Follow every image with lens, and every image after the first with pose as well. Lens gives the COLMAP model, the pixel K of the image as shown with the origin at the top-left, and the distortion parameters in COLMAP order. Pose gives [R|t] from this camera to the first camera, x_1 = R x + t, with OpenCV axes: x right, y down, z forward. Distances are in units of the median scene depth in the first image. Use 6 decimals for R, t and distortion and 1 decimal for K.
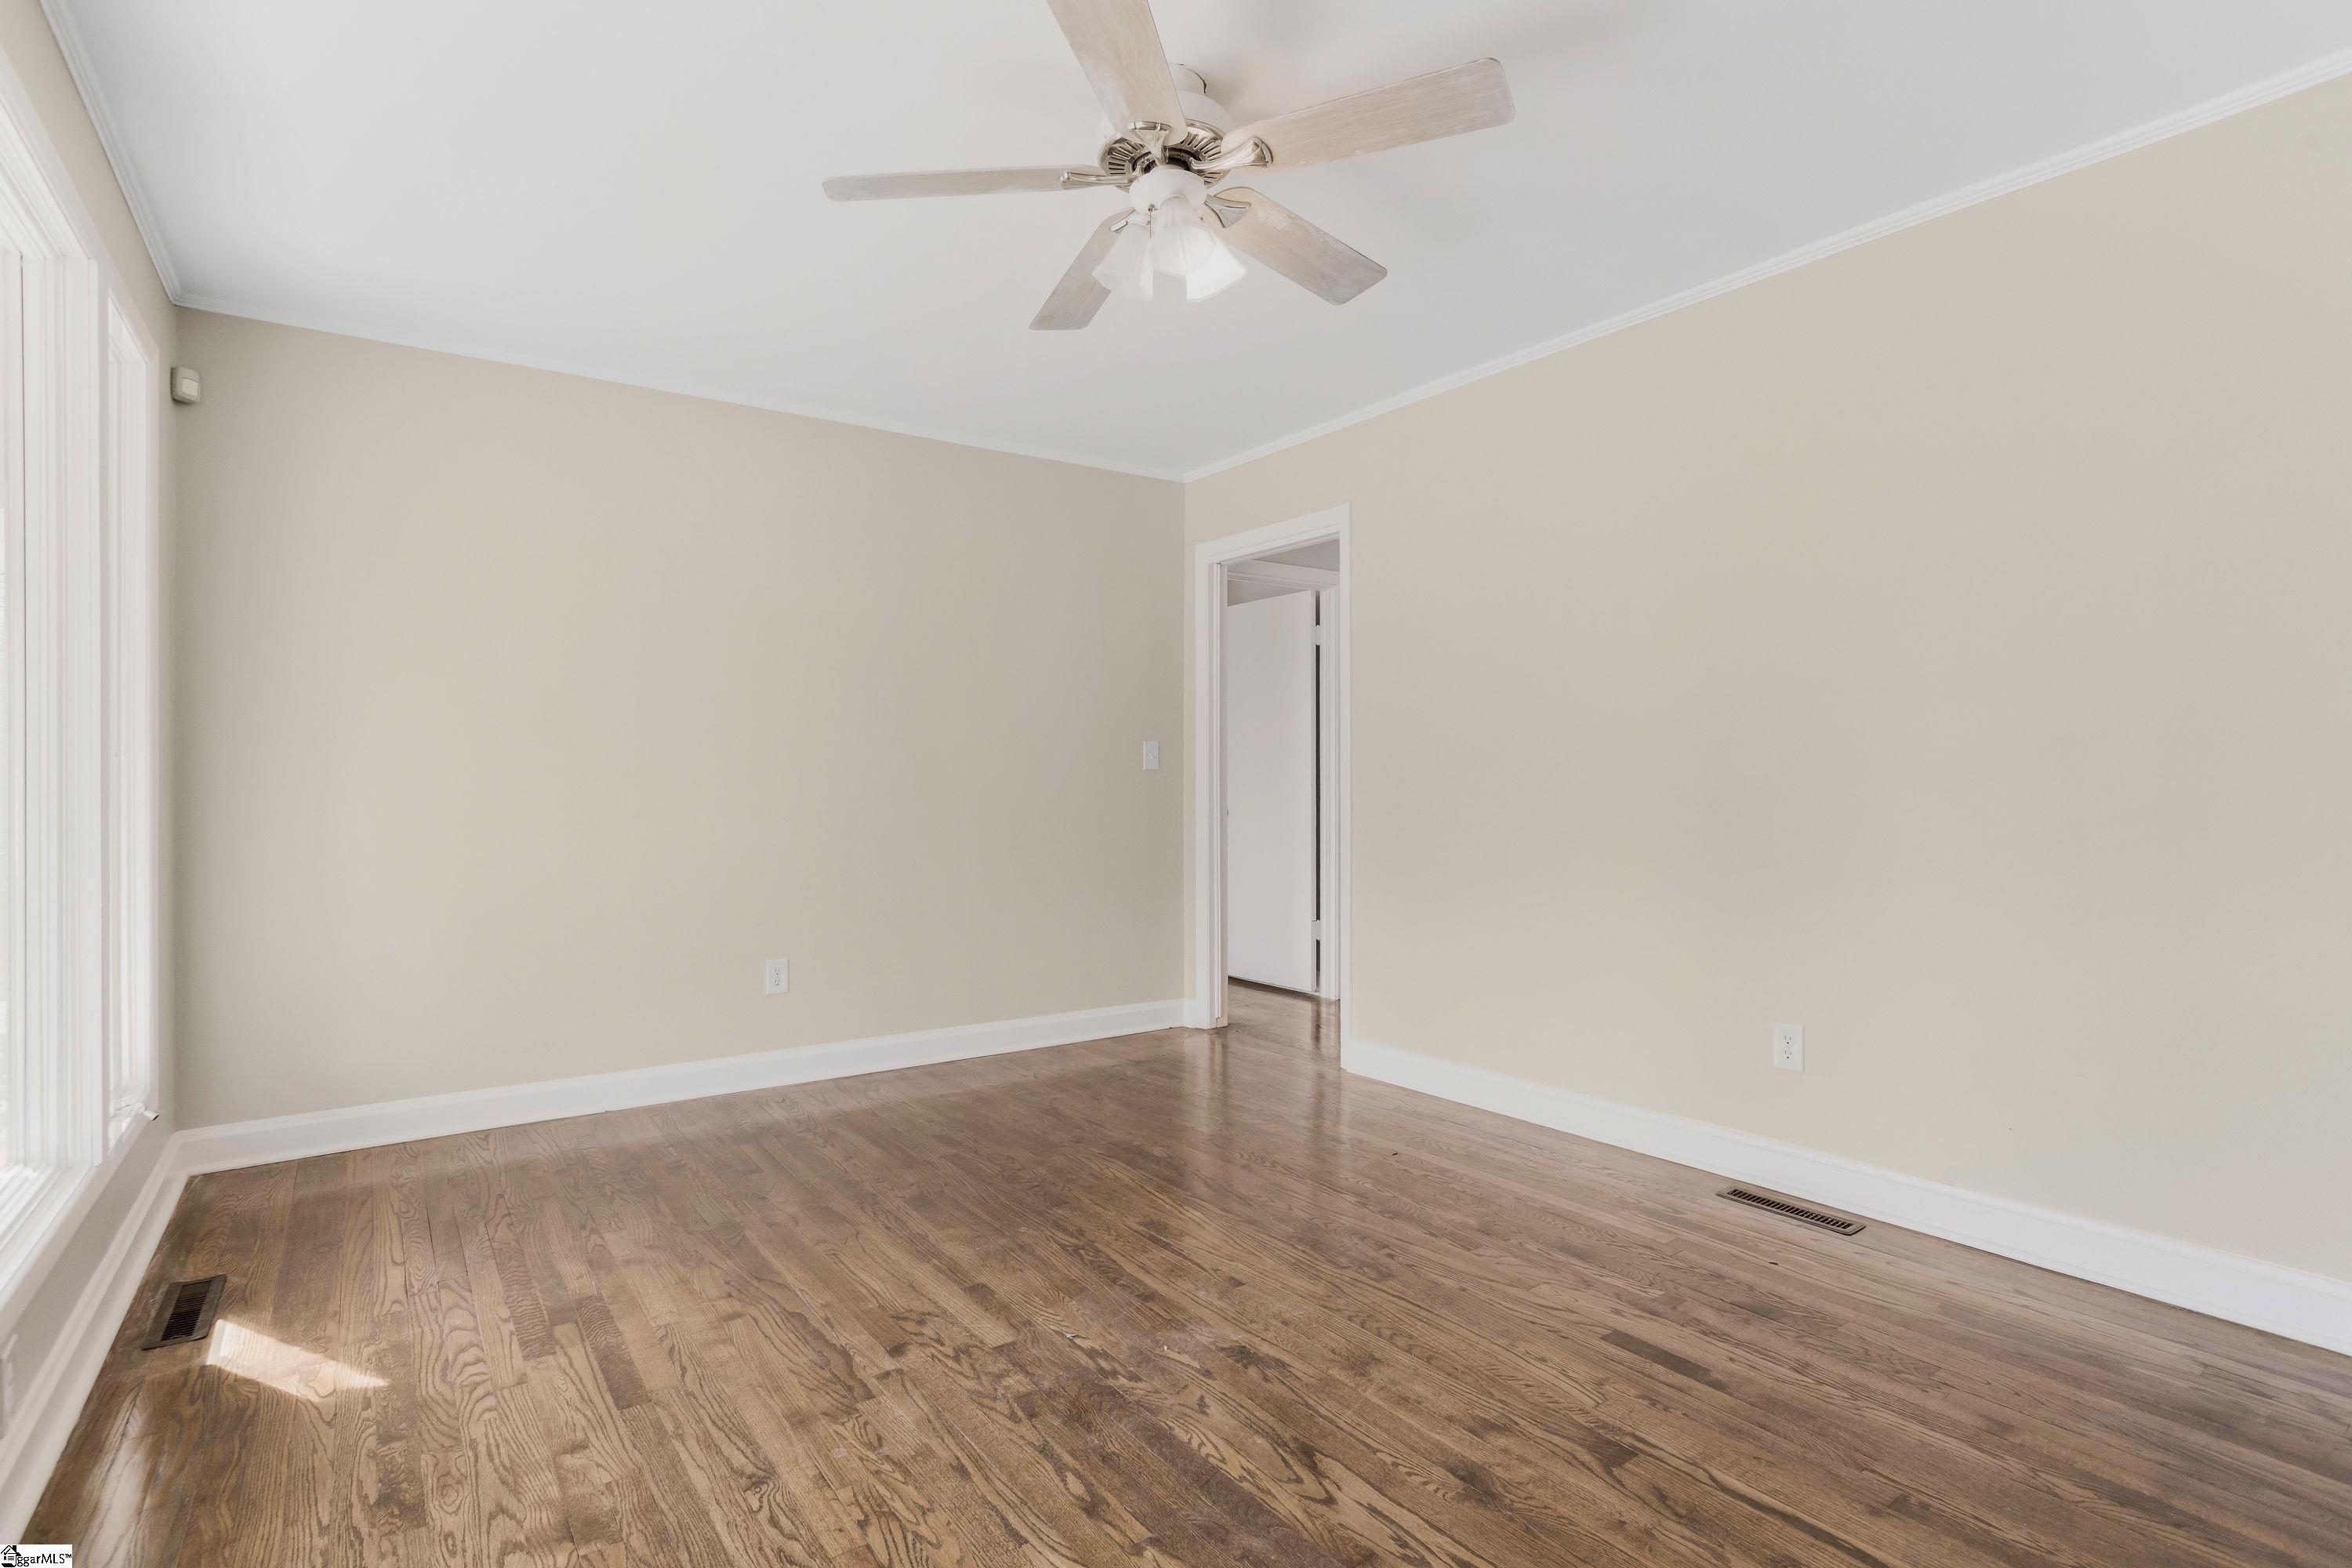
lens RADIAL K [[1146.3, 0, 1173.5], [0, 1146.3, 787.6], [0, 0, 1]] dist [-0.066383, 0.034114]
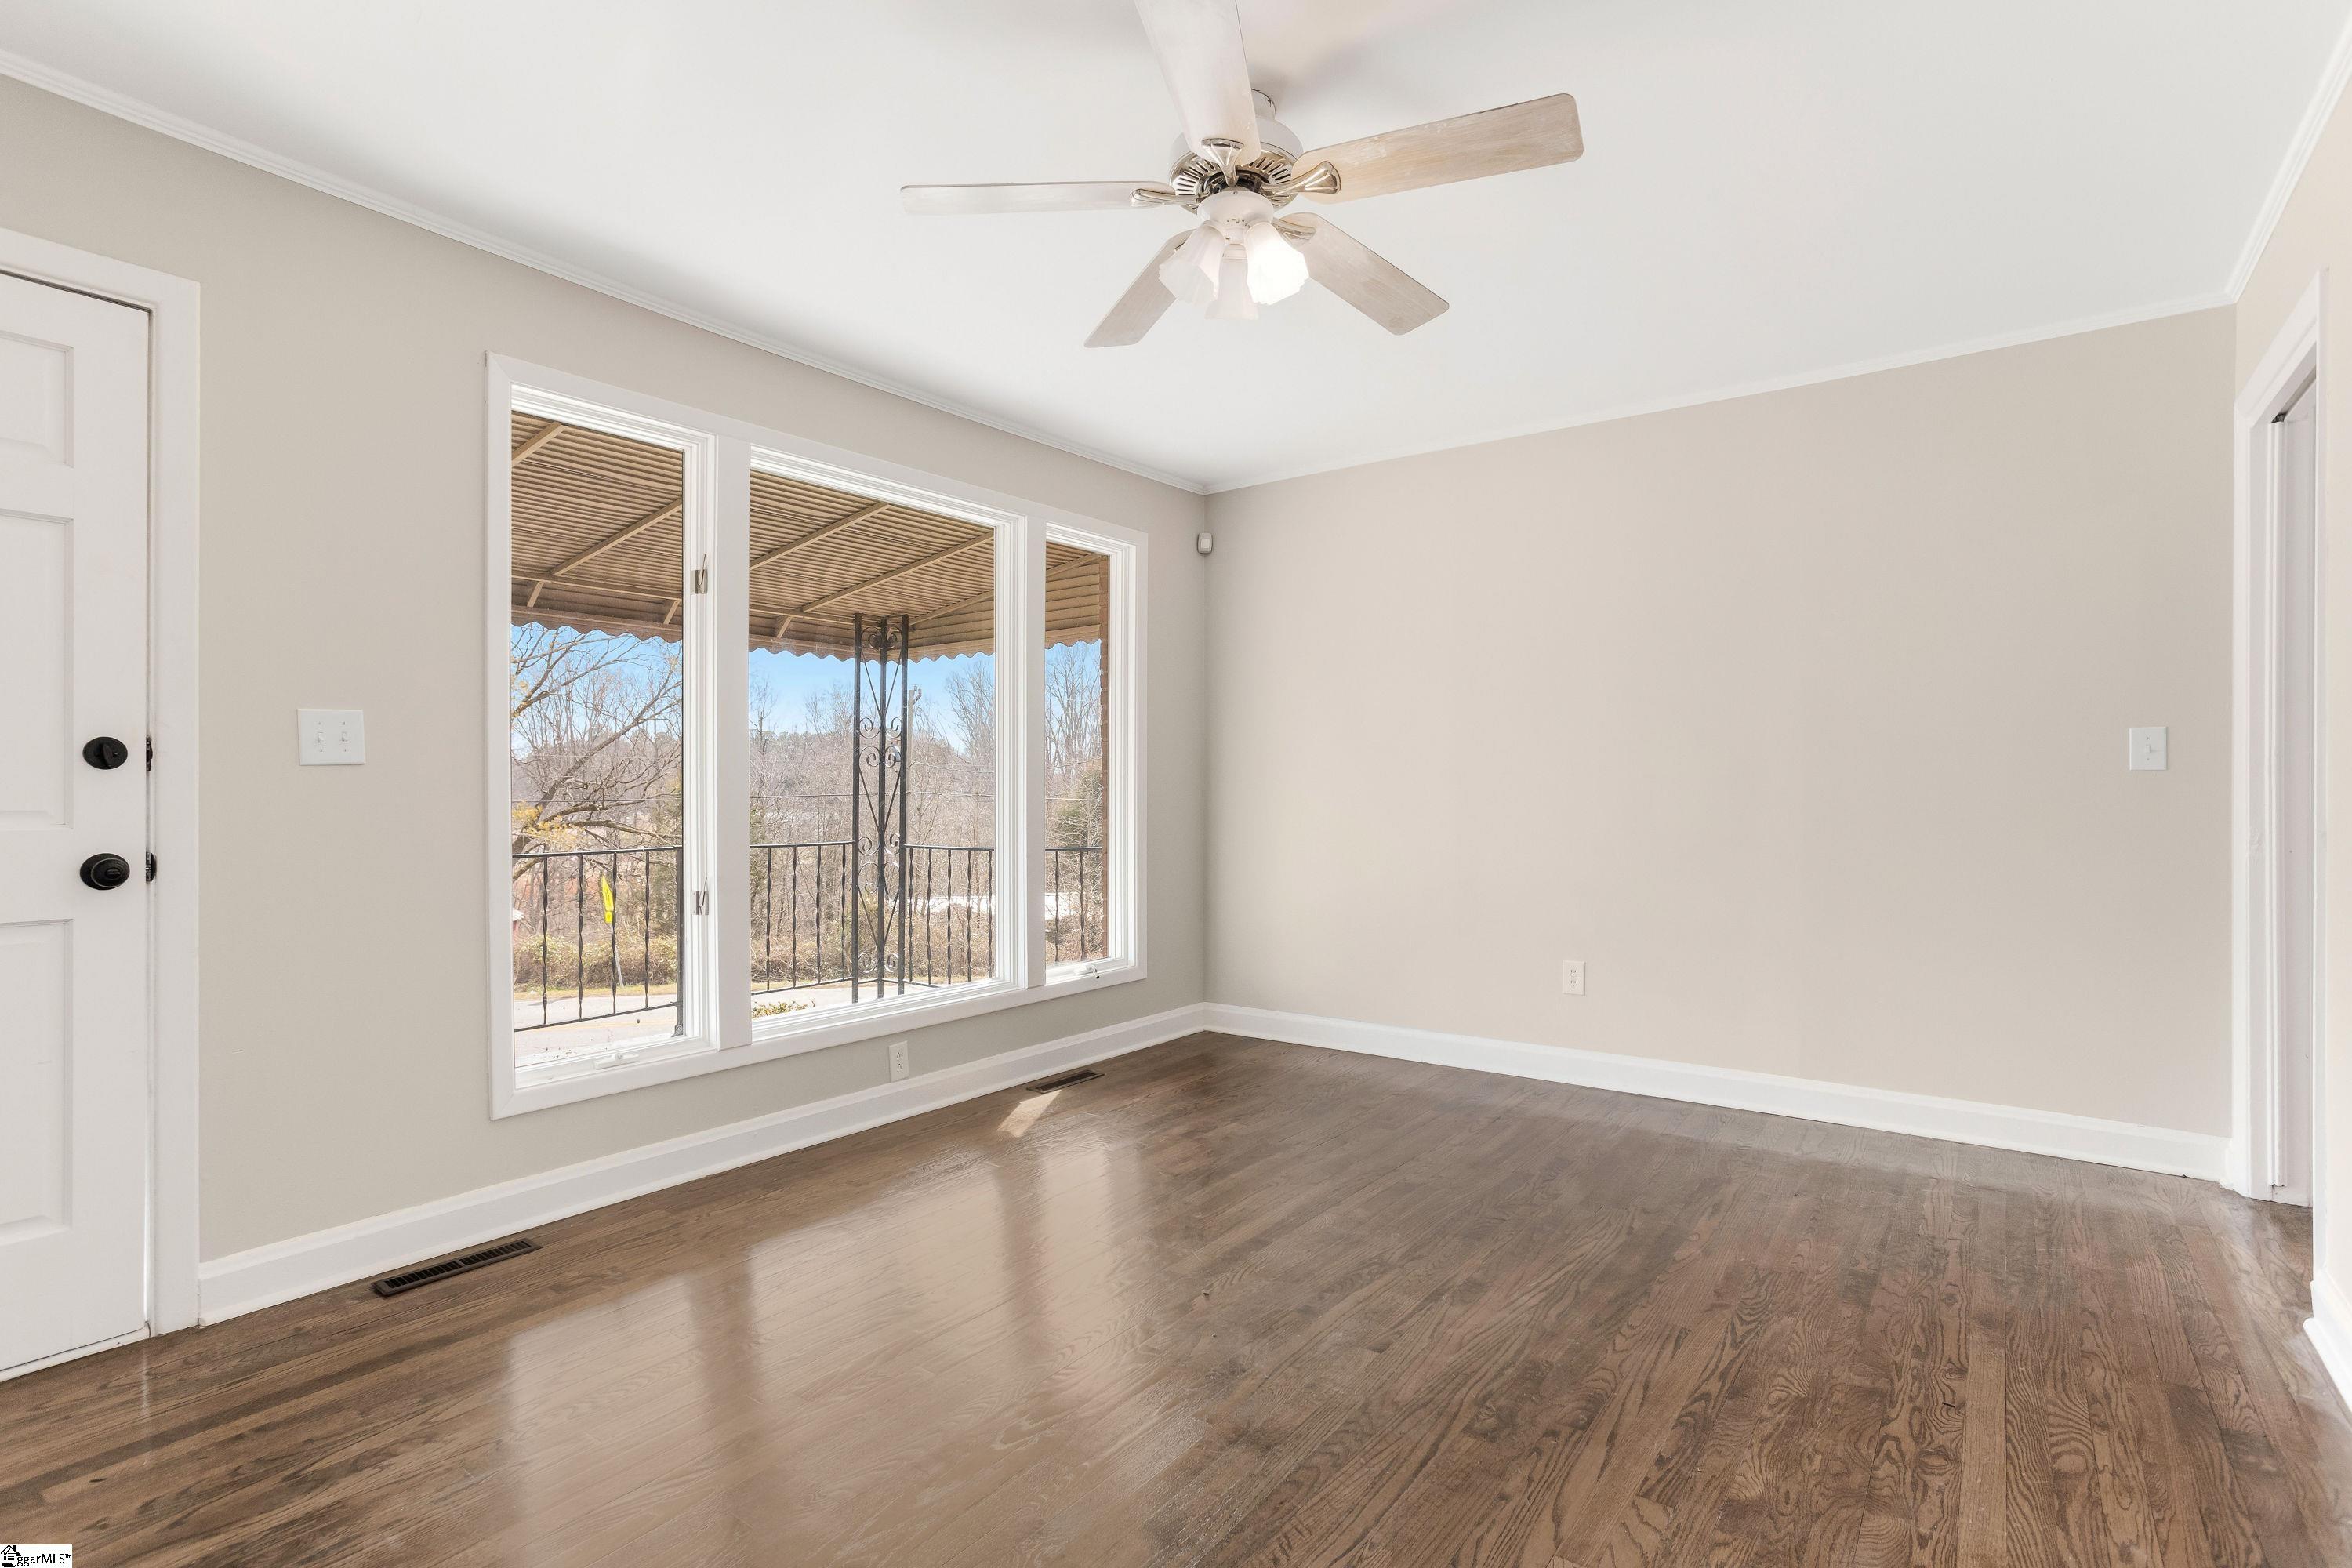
lens RADIAL K [[1146.3, 0, 1173.5], [0, 1146.3, 787.6], [0, 0, 1]] dist [-0.066383, 0.034114]
pose [[0.290951, -0.000494, -0.956738, 0.766722], [-0.003848, 0.999991, -0.001687, -0.002433], [0.956730, 0.004173, 0.290946, 0.520440]]
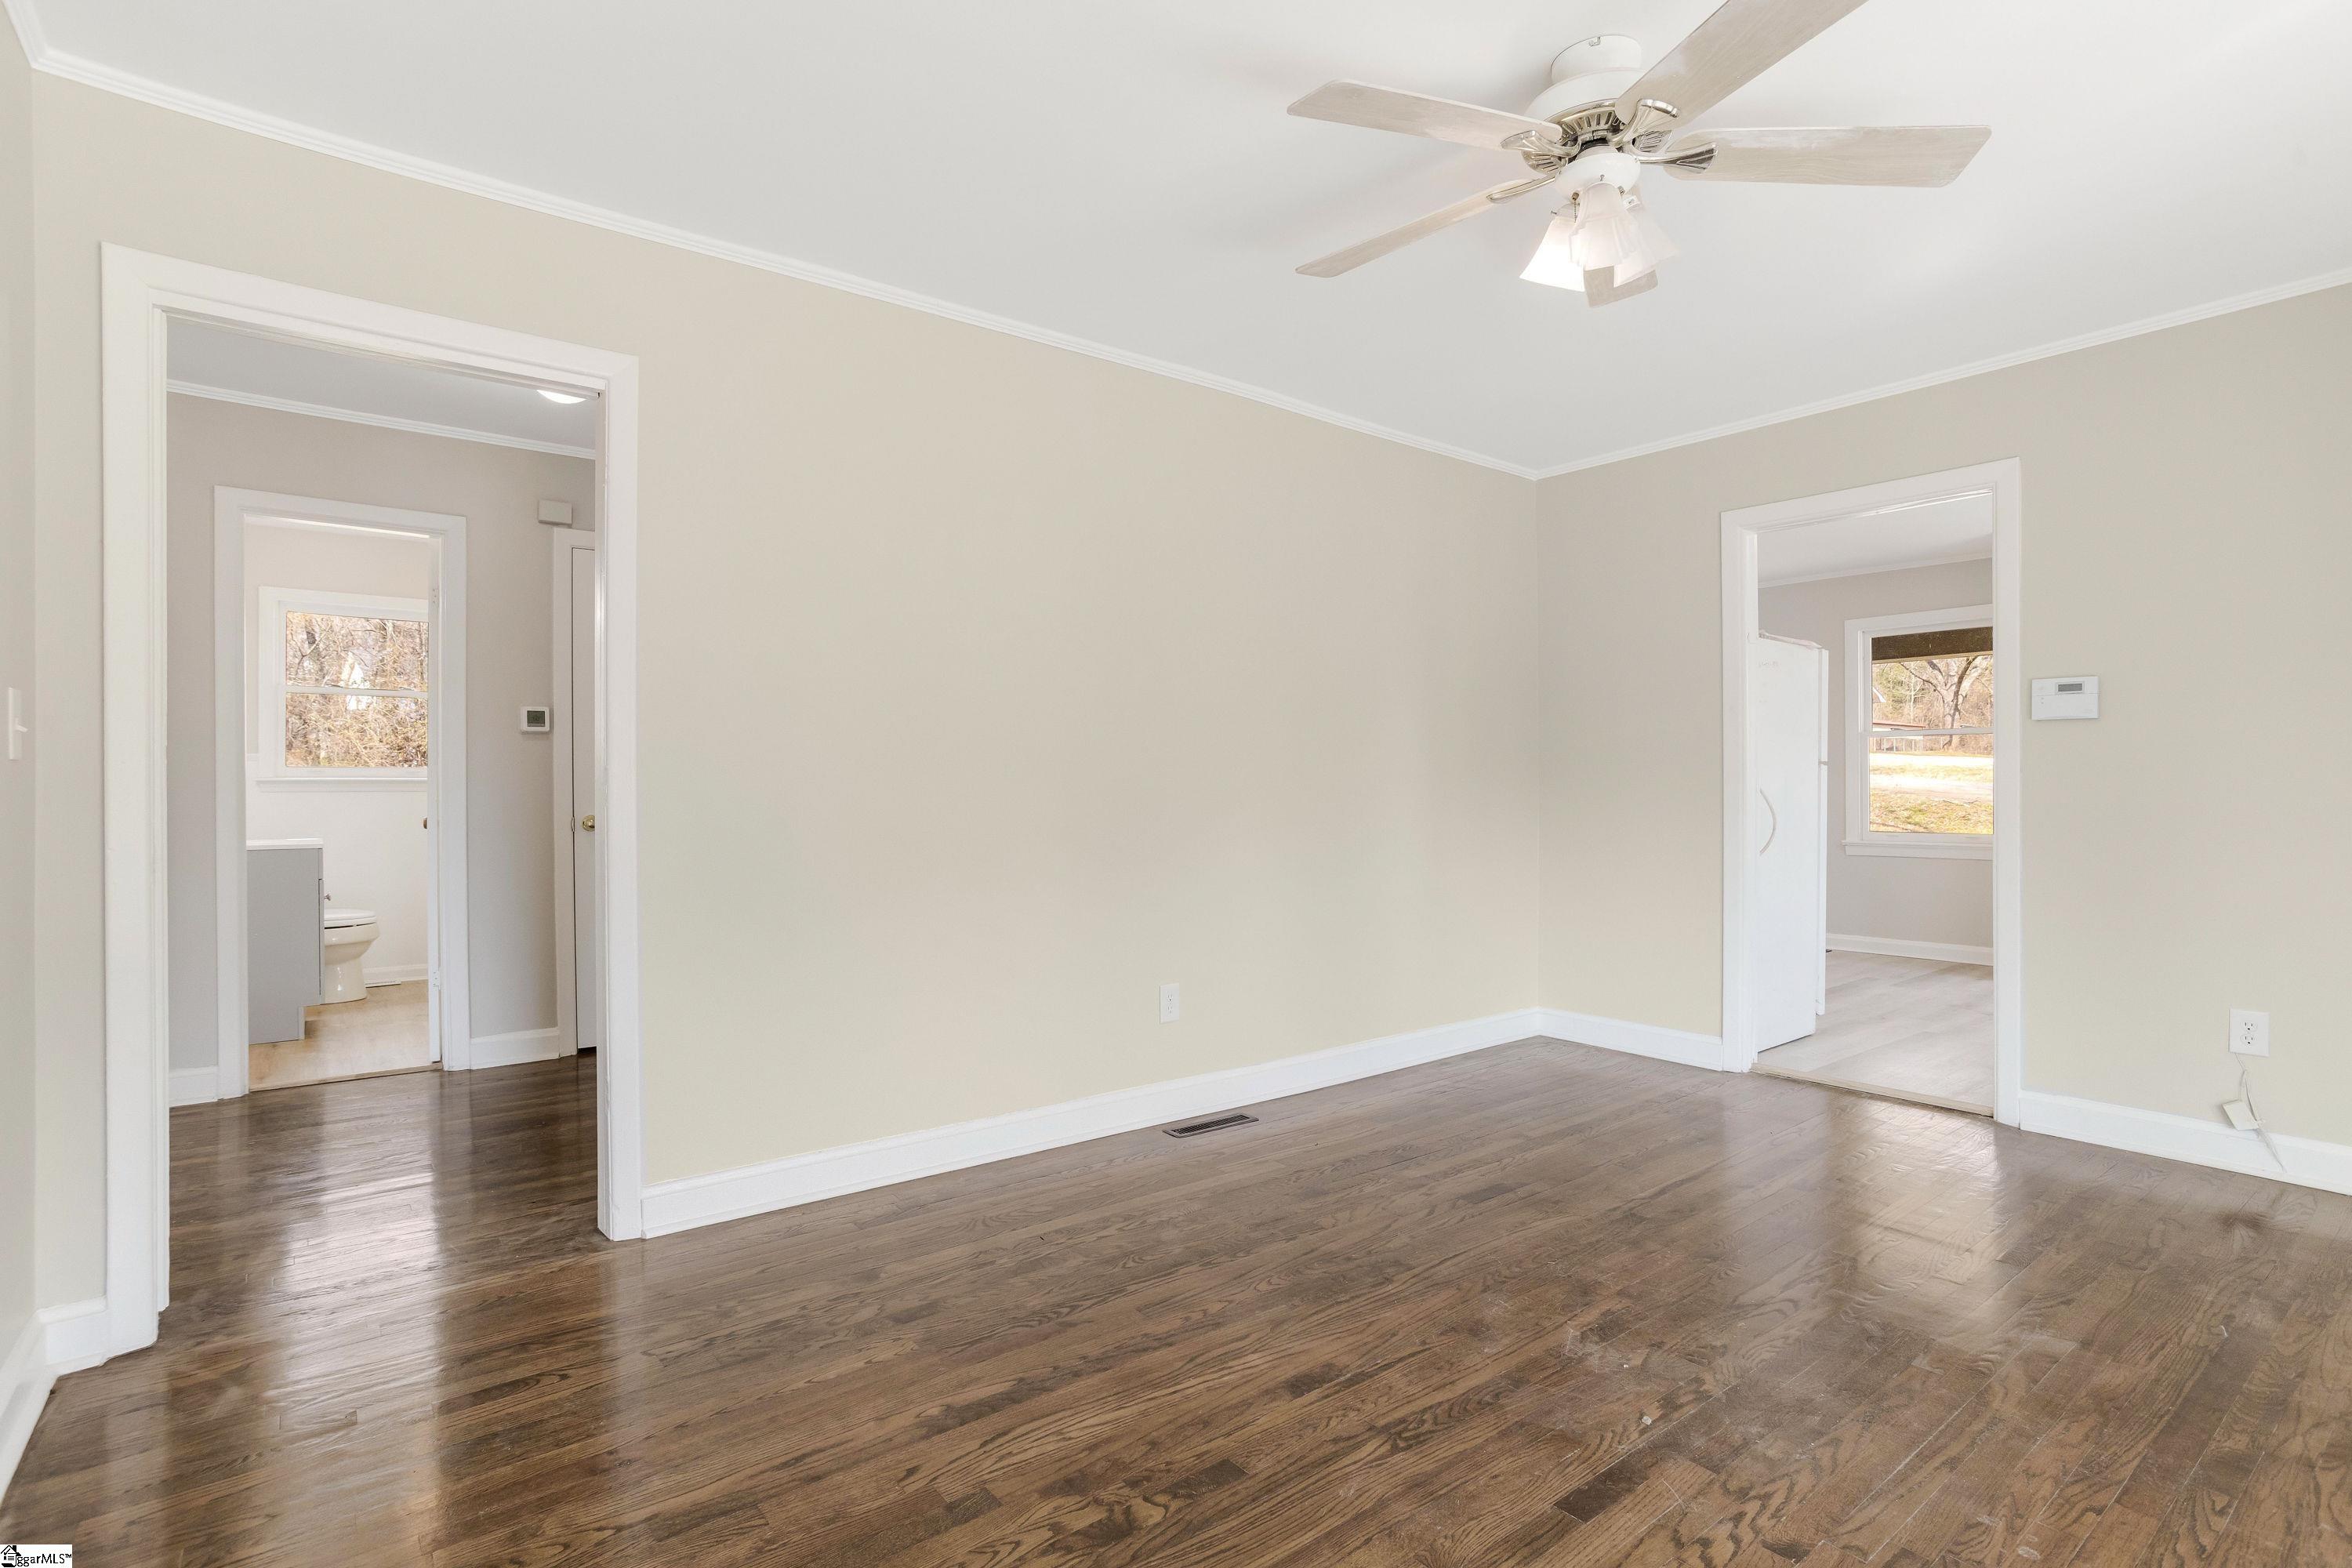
lens RADIAL K [[1146.3, 0, 1173.5], [0, 1146.3, 787.6], [0, 0, 1]] dist [-0.066383, 0.034114]
pose [[-0.027914, -0.000912, 0.999610, -0.749932], [0.011114, 0.999937, 0.001222, -0.002996], [-0.999549, 0.011144, -0.027902, 1.108306]]
